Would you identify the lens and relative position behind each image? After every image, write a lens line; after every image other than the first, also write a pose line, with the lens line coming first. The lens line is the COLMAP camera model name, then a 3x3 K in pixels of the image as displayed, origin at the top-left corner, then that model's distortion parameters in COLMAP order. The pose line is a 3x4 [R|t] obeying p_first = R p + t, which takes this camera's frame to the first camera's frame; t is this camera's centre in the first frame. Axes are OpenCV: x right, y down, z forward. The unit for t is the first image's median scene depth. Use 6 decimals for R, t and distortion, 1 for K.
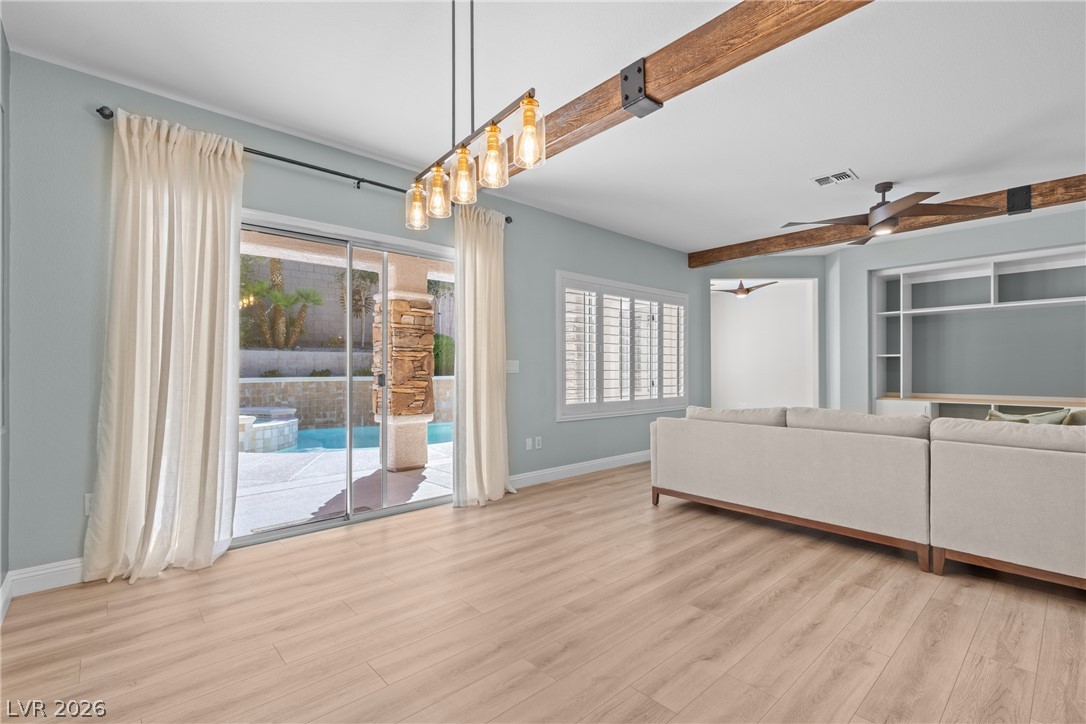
lens RADIAL K [[487.1, 0, 547.3], [0, 487.1, 367.8], [0, 0, 1]] dist [0.000576, -0.000414]
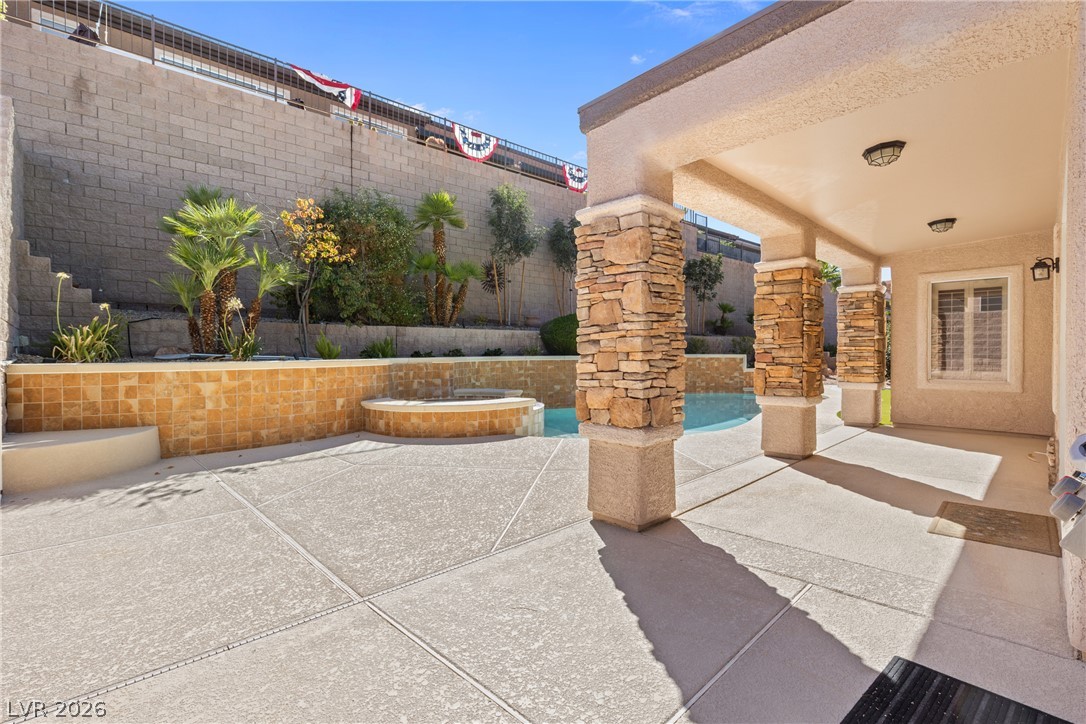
lens RADIAL K [[492.0, 0, 545.7], [0, 492.0, 357.7], [0, 0, 1]] dist [0.009214, -0.000495]
pose [[0.999500, -0.001327, 0.031579, -1.081182], [0.000751, 0.999833, 0.018260, 0.011169], [-0.031598, -0.018227, 0.999334, 0.140872]]
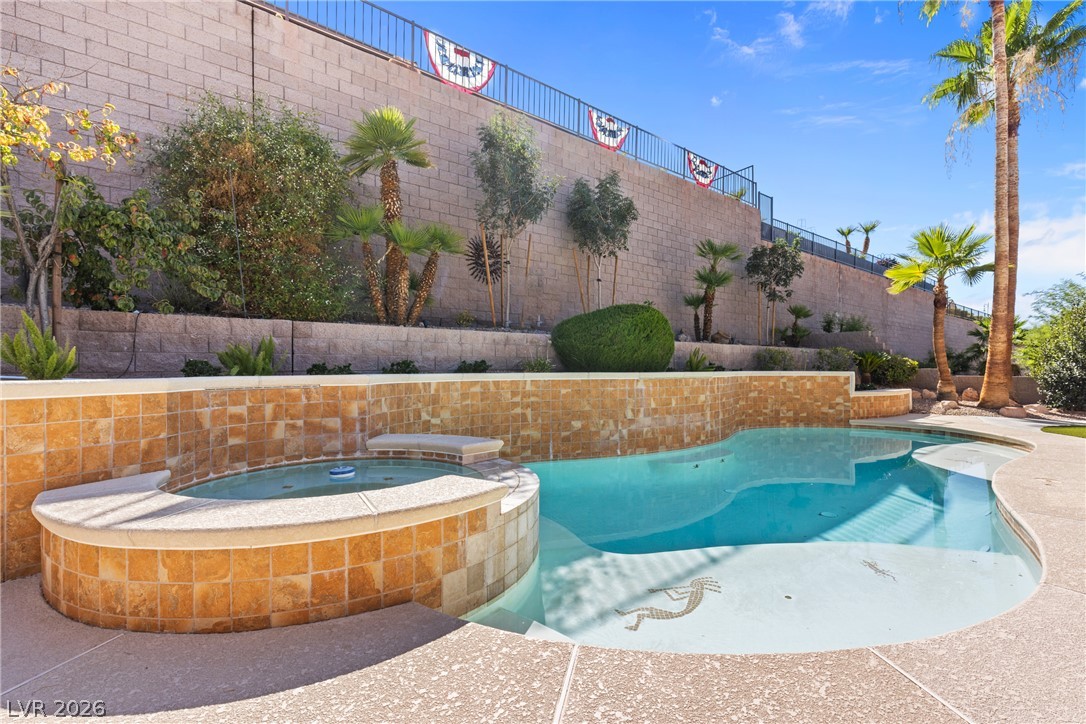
lens RADIAL K [[487.2, 0, 548.7], [0, 487.2, 368.8], [0, 0, 1]] dist [0.007325, -0.000475]
pose [[0.999813, 0.000242, -0.019321, -0.998908], [-0.000147, 0.999988, 0.004913, 0.028307], [0.019322, -0.004909, 0.999801, 1.162990]]
